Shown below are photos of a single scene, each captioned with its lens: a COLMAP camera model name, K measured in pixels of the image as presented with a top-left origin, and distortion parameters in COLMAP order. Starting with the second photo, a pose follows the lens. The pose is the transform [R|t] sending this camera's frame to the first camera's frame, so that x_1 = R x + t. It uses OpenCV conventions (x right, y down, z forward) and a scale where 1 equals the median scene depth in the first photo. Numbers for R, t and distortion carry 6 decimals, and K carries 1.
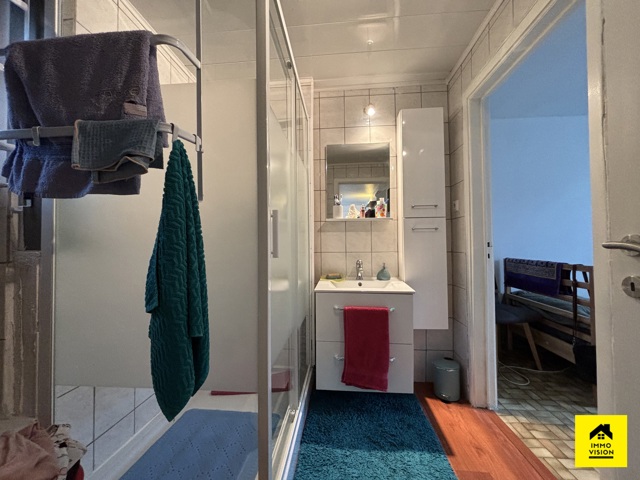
lens RADIAL K [[257.1, 0, 318.7], [0, 257.1, 238.1], [0, 0, 1]] dist [-0.002125, -0.000223]
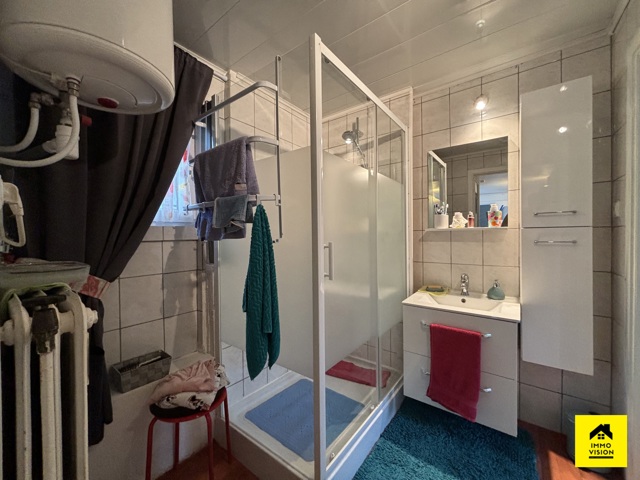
lens RADIAL K [[257.1, 0, 318.7], [0, 257.1, 238.1], [0, 0, 1]] dist [-0.002125, -0.000223]
pose [[0.843401, 0.005152, -0.537259, 0.264059], [0.015746, 0.999288, 0.034300, -0.101282], [0.537053, -0.037388, 0.842719, -0.055398]]
